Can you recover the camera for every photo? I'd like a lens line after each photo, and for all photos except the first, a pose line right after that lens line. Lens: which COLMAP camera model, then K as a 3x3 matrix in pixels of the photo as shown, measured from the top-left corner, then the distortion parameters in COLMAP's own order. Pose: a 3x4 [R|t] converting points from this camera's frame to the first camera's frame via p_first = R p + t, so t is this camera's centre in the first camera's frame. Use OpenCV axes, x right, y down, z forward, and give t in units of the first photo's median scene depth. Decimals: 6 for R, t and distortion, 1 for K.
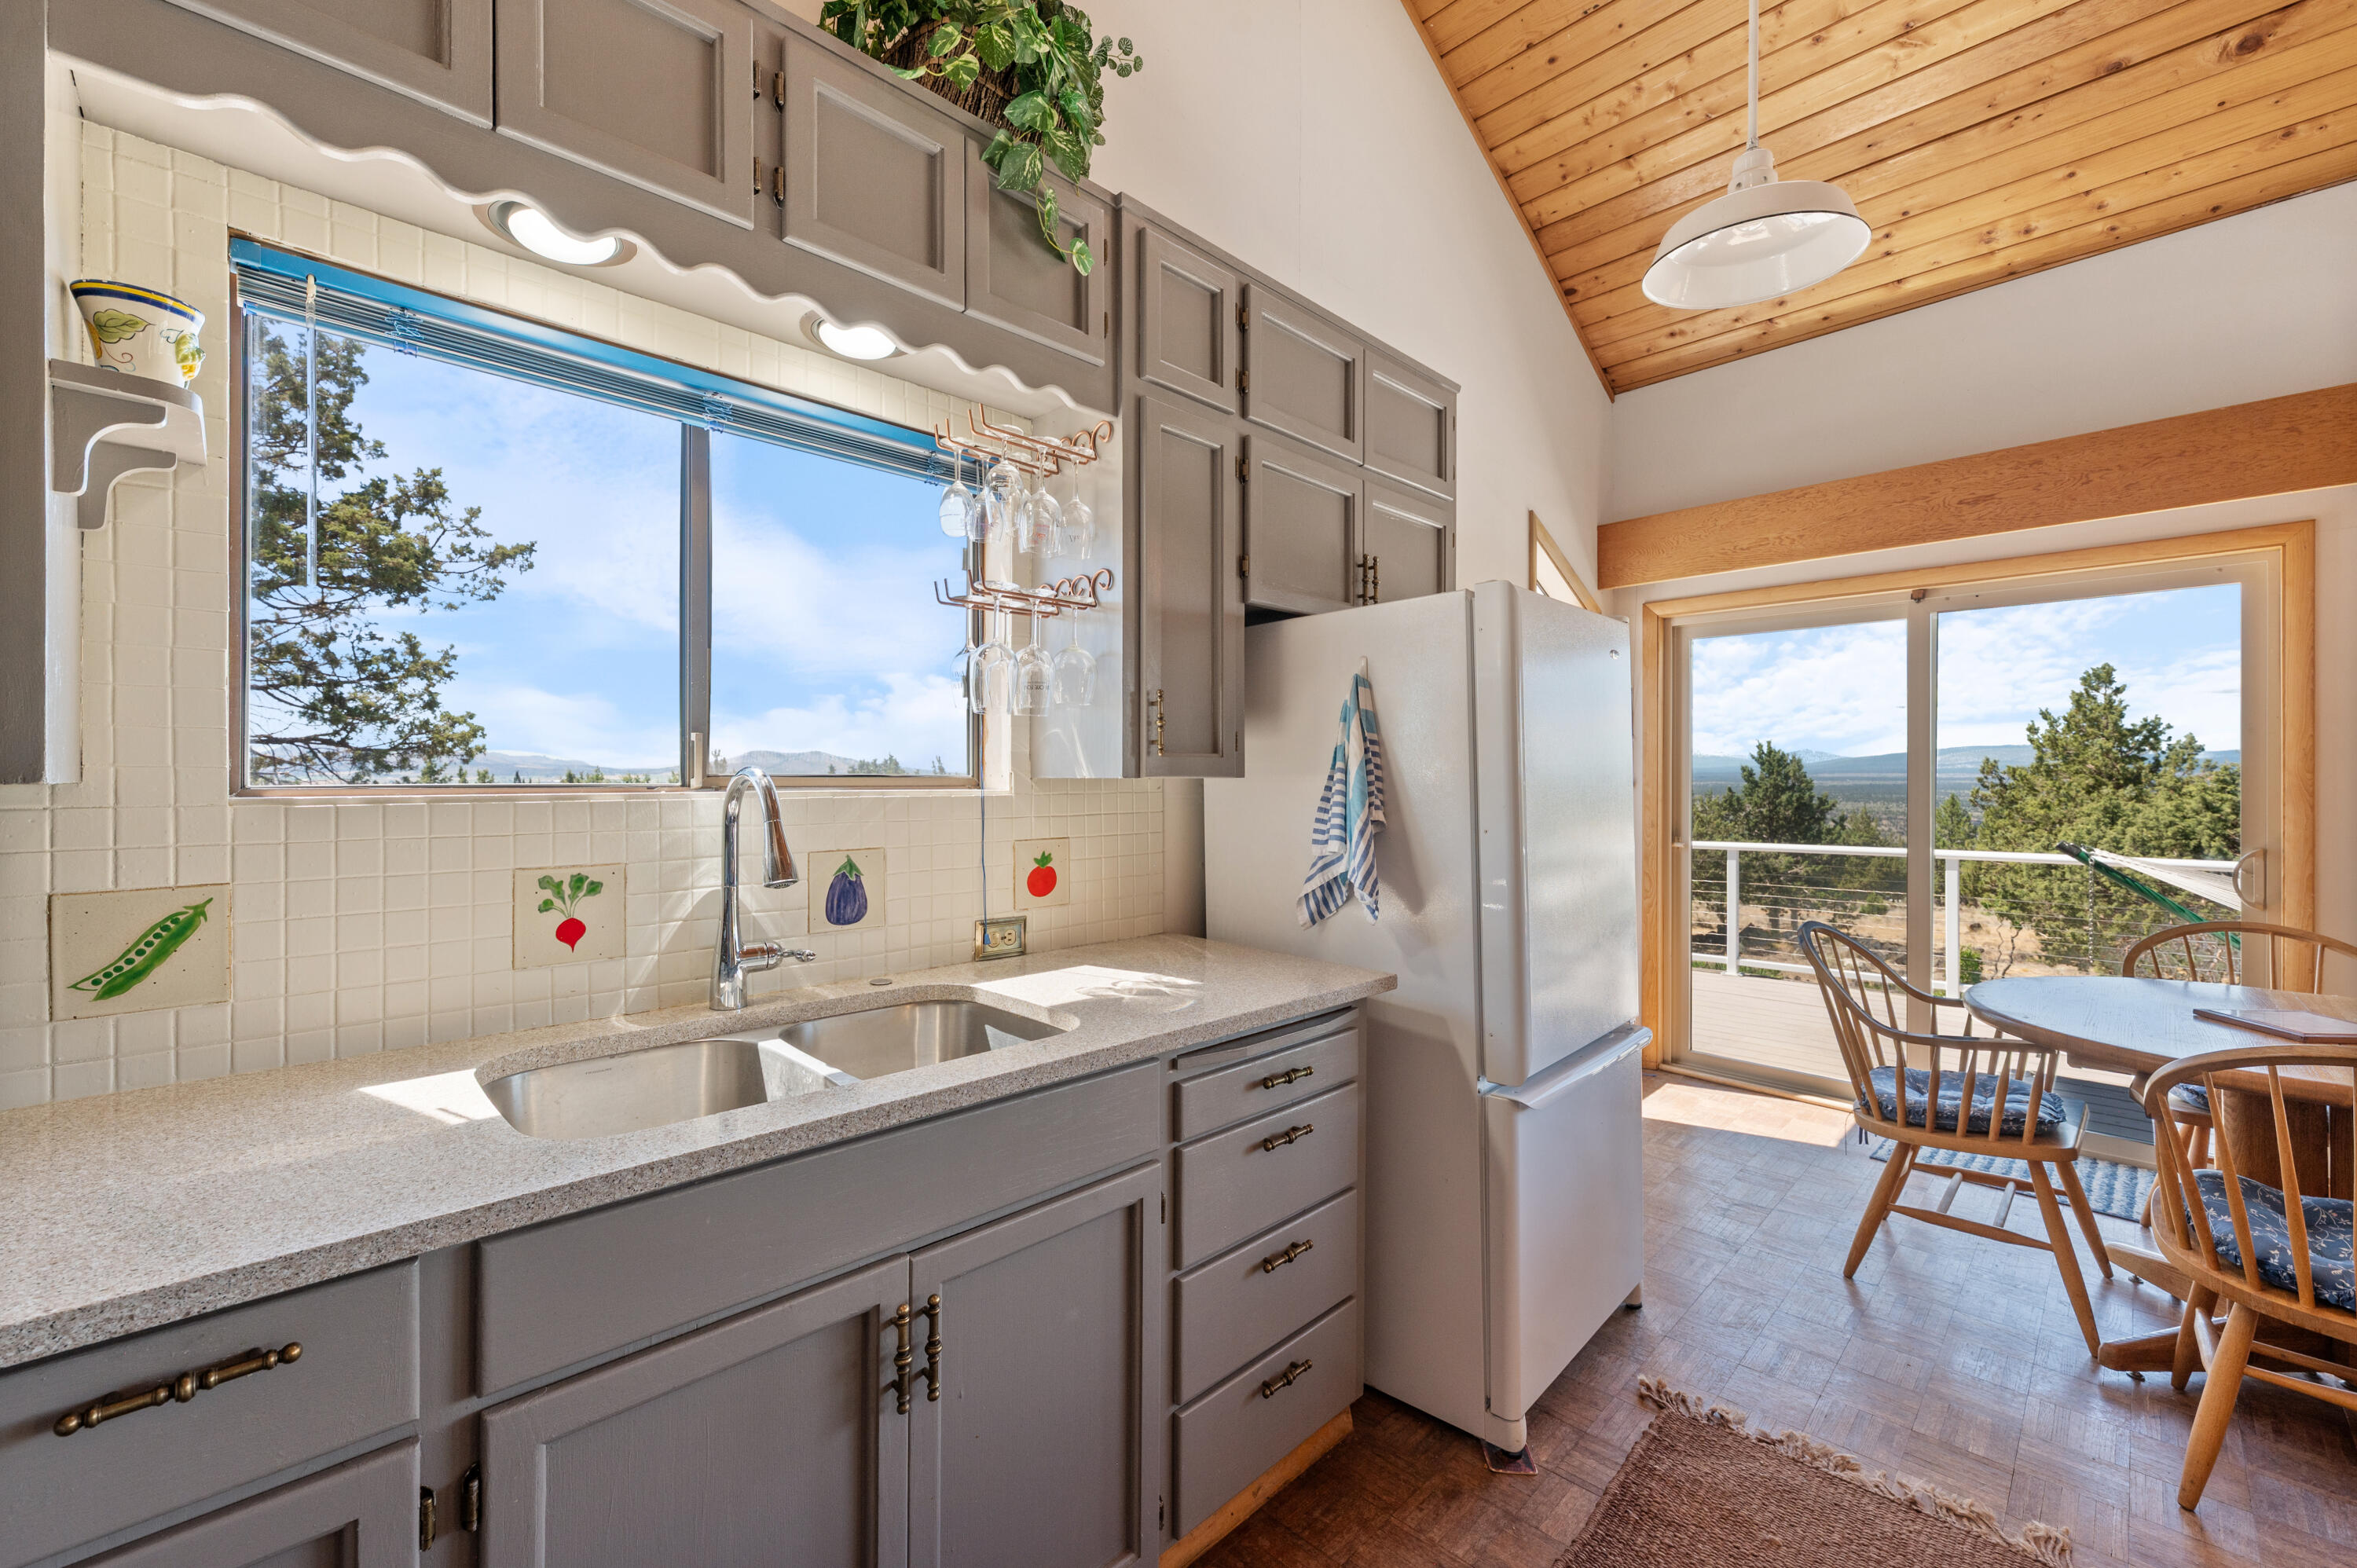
lens RADIAL K [[942.8, 0, 1165.6], [0, 942.8, 775.6], [0, 0, 1]] dist [-0.001371, 0.000421]
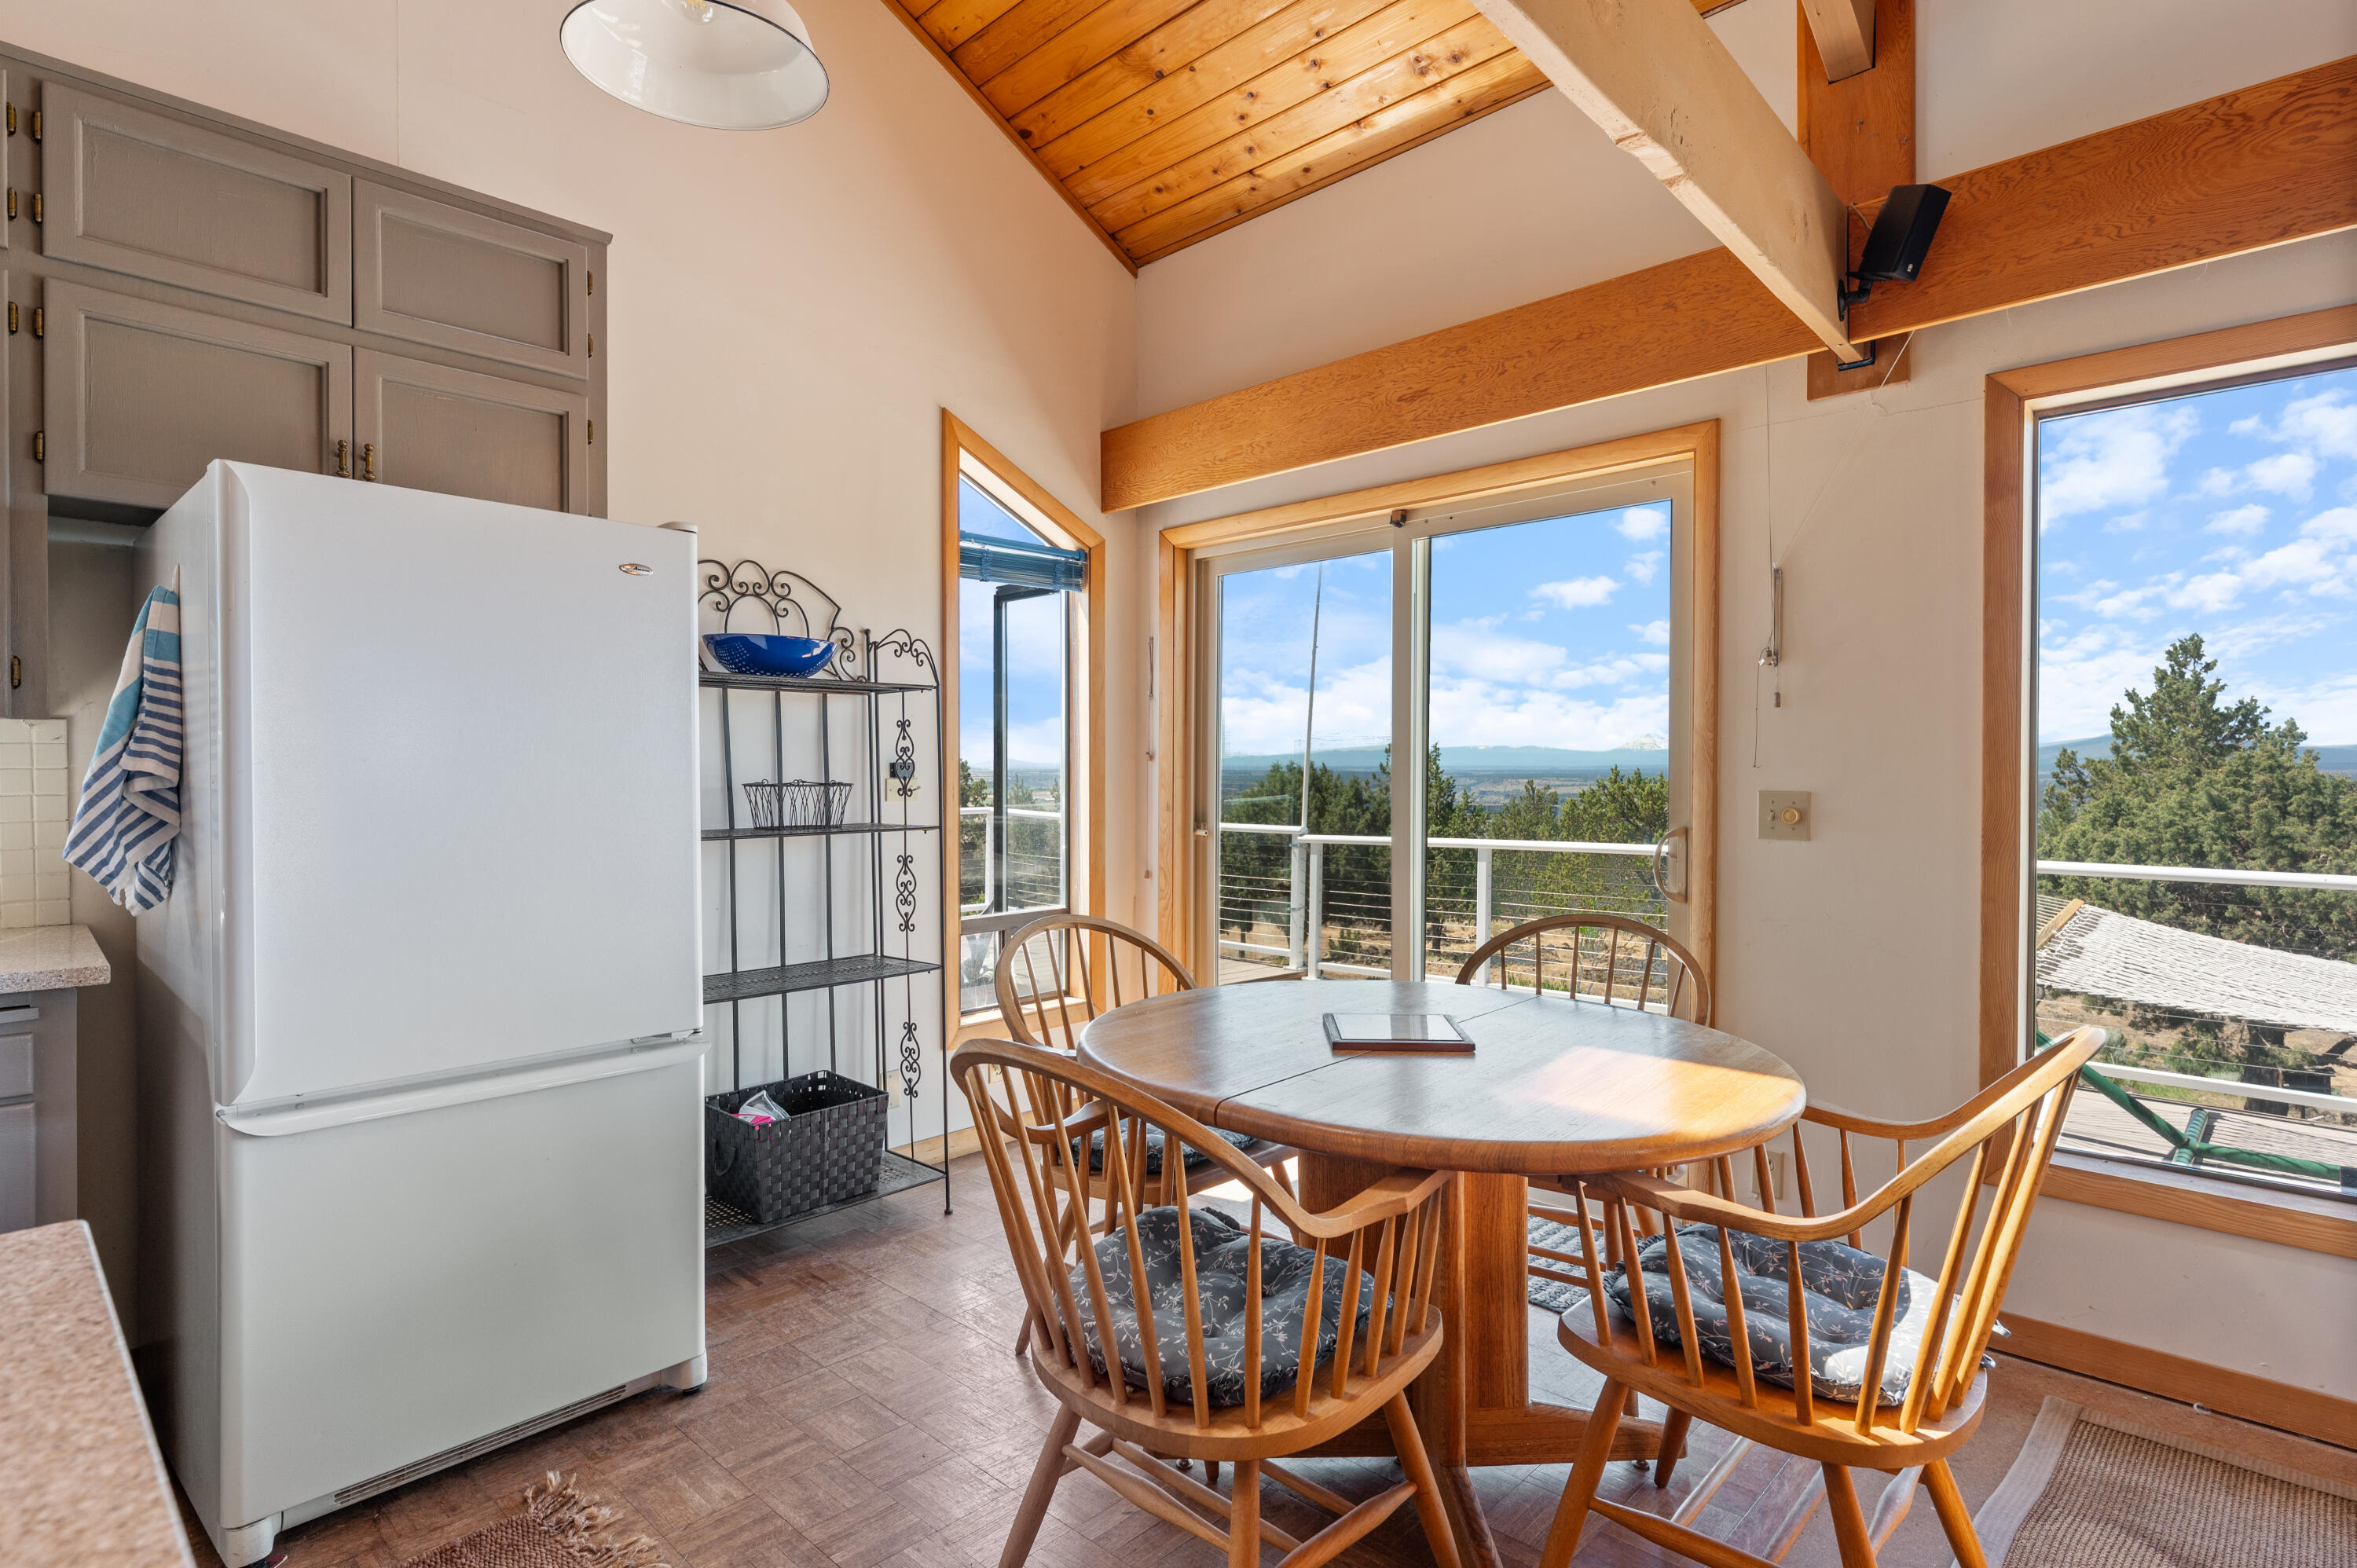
lens RADIAL K [[1175.7, 0, 1168.2], [0, 1175.7, 787.7], [0, 0, 1]] dist [-0.003312, -0.001574]
pose [[0.999497, 0.001077, 0.031710, 0.179517], [-0.001520, 0.999901, 0.013961, 0.007785], [-0.031692, -0.014002, 0.999400, 0.000978]]
